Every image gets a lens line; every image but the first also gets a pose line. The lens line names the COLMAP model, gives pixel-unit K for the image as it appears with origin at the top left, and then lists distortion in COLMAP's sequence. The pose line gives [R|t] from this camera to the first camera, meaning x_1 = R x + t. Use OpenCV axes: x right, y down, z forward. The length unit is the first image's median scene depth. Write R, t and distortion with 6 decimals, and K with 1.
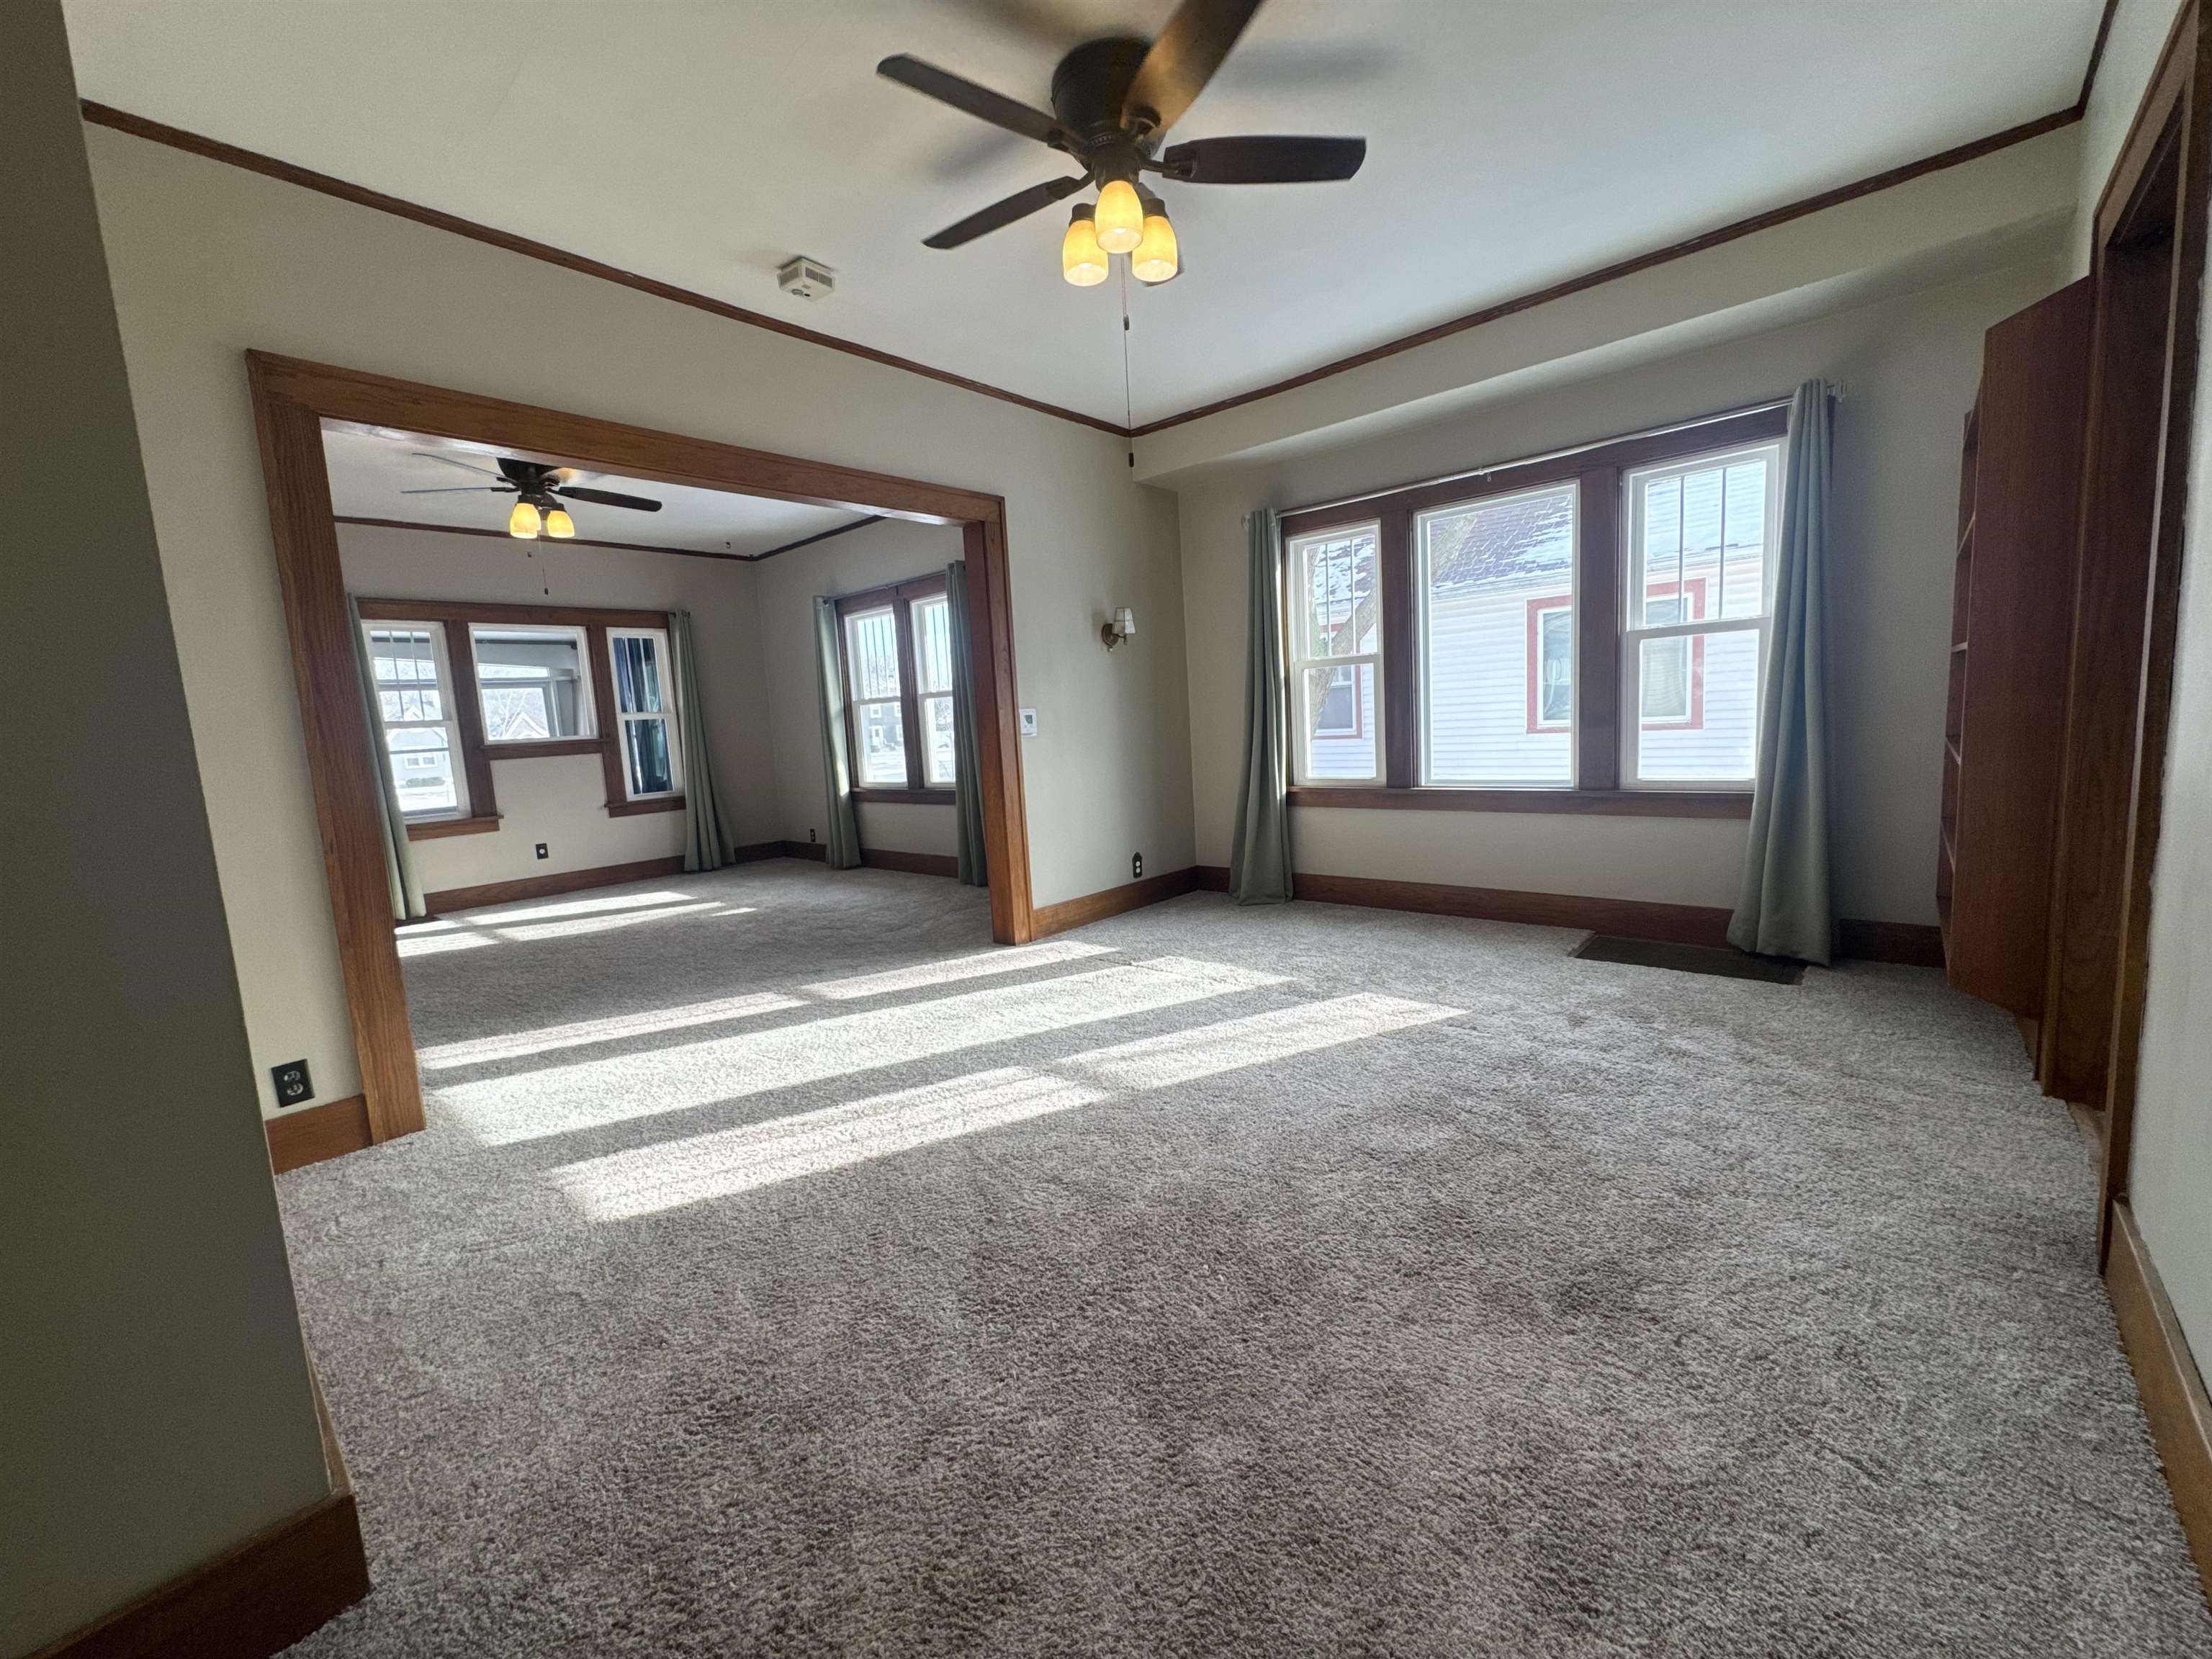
lens RADIAL K [[878.9, 0, 1107.8], [0, 878.9, 822.2], [0, 0, 1]] dist [-0.000822, 0.000319]
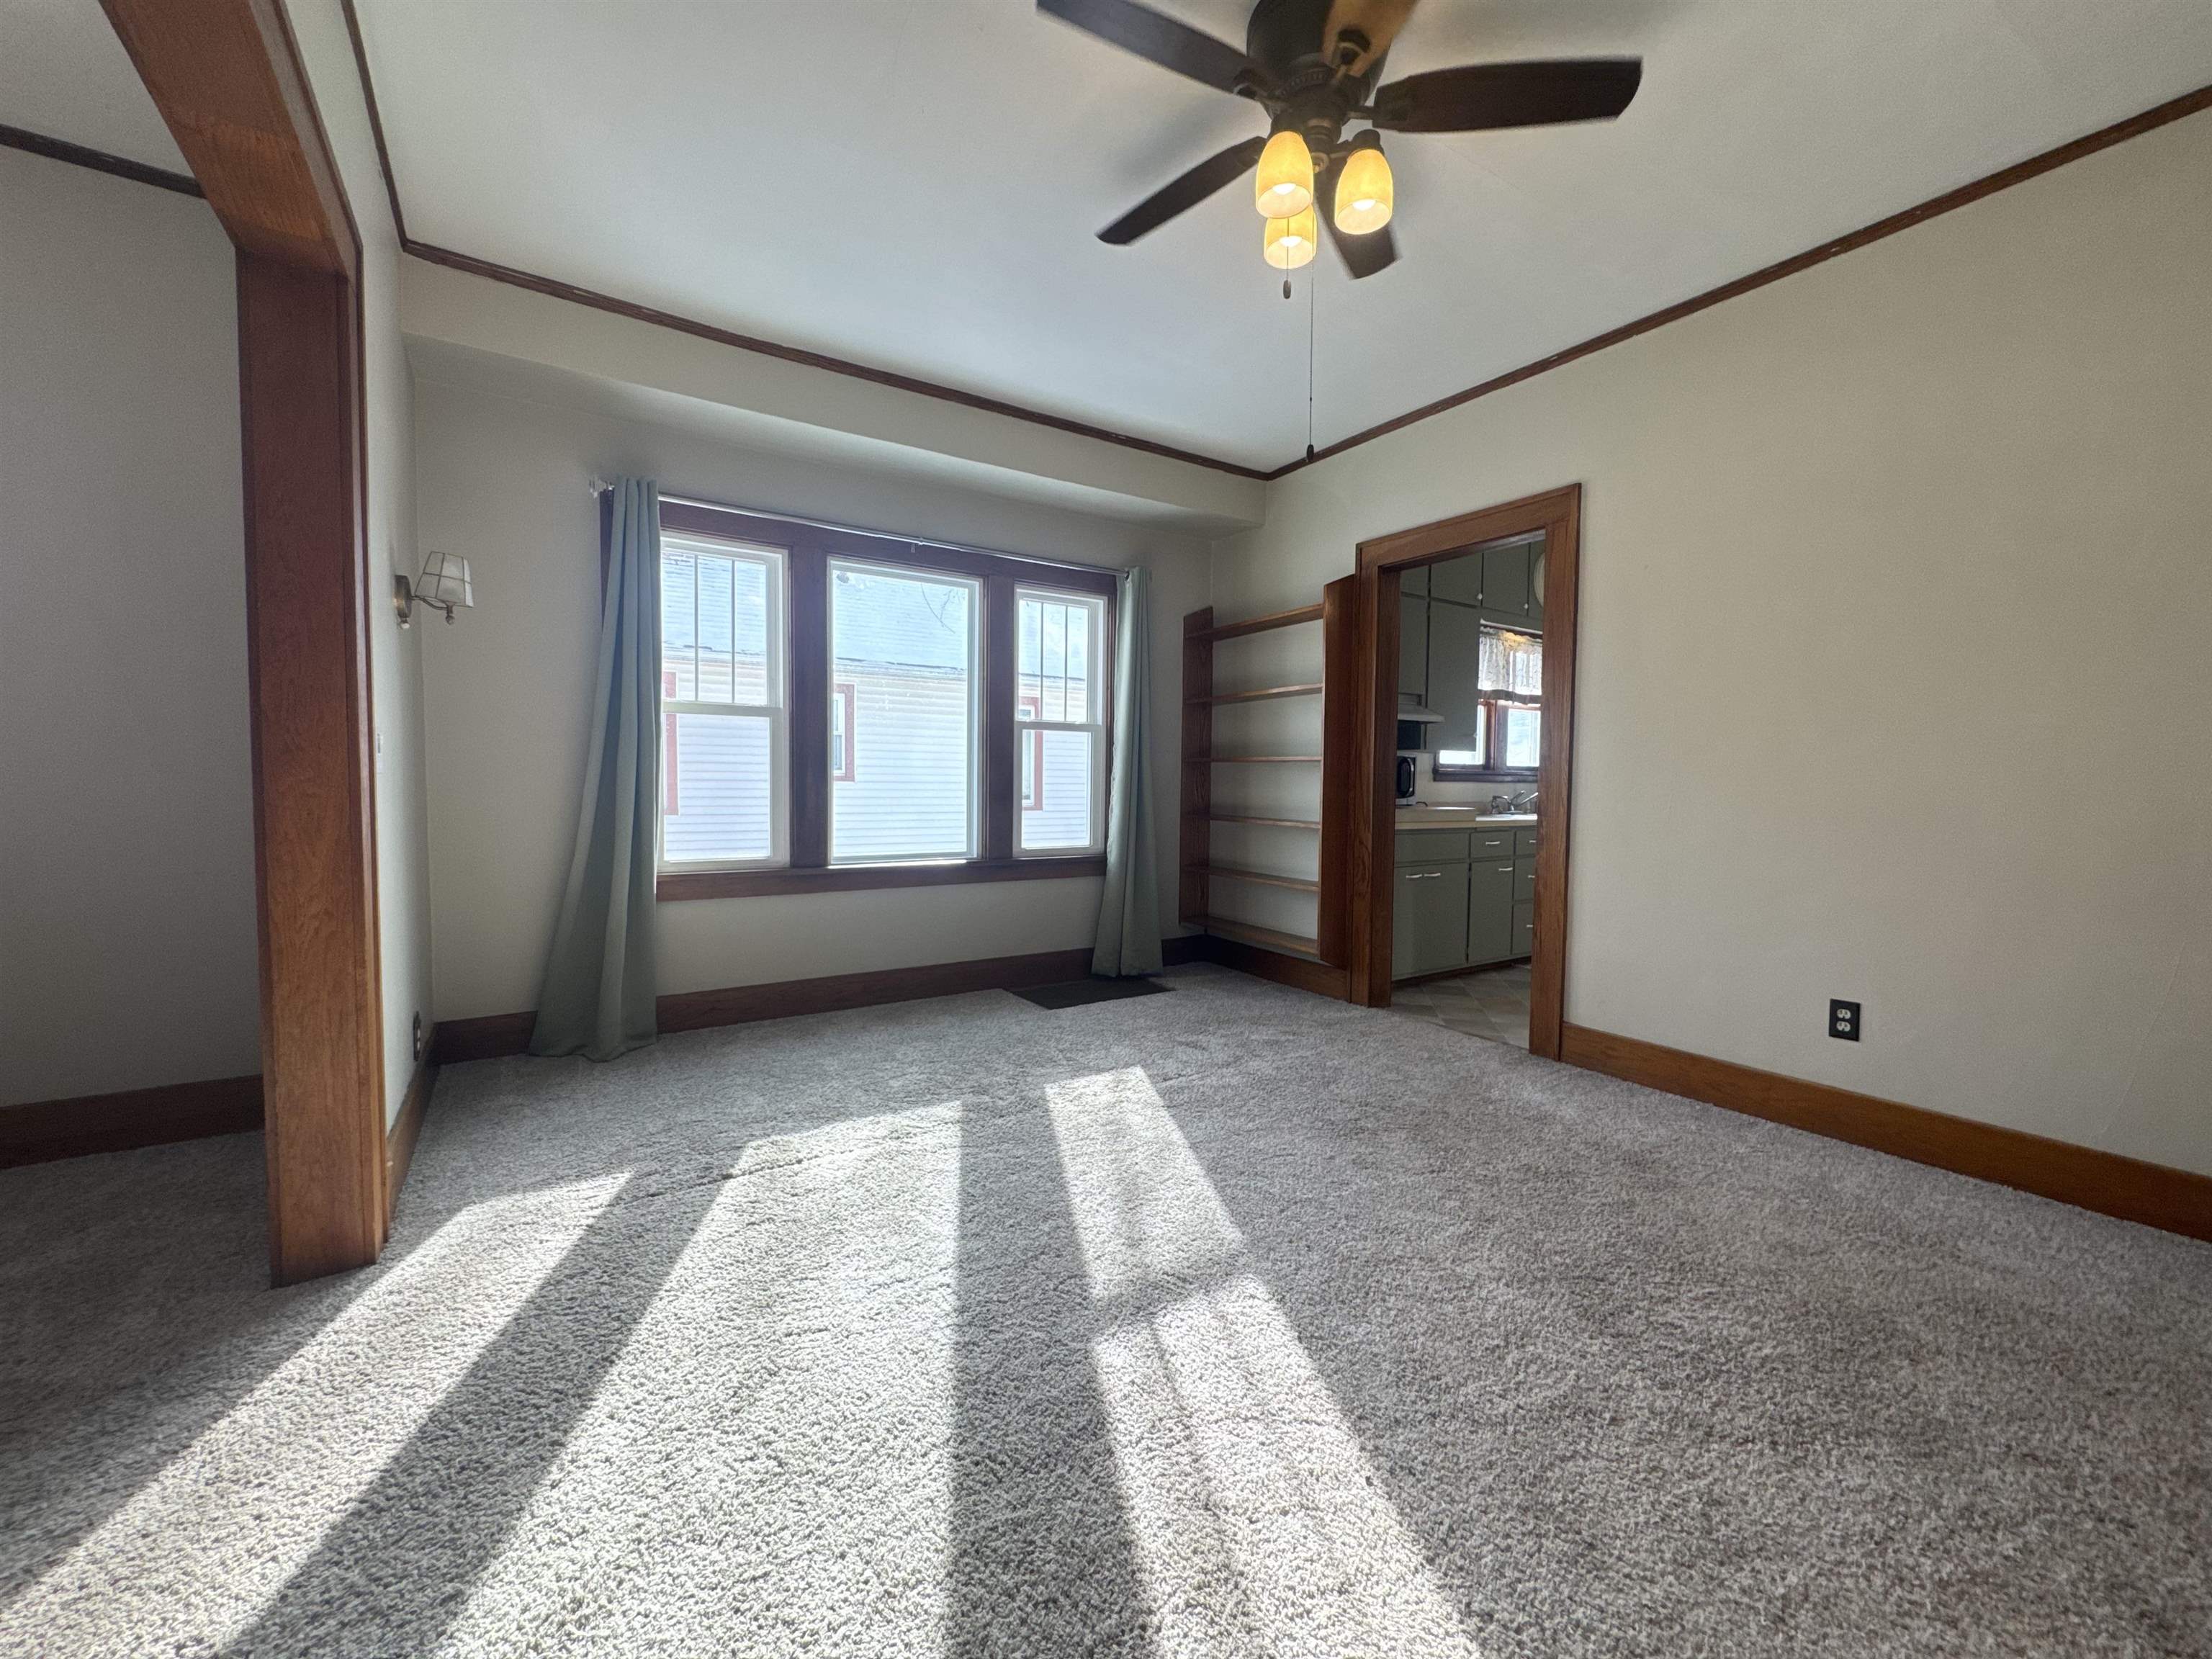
lens RADIAL K [[878.9, 0, 1107.8], [0, 878.9, 822.2], [0, 0, 1]] dist [-0.000822, 0.000319]
pose [[0.257645, 0.015971, 0.966108, -0.522101], [0.089392, 0.995181, -0.040291, -0.028984], [-0.962096, 0.096744, 0.254976, 0.638917]]
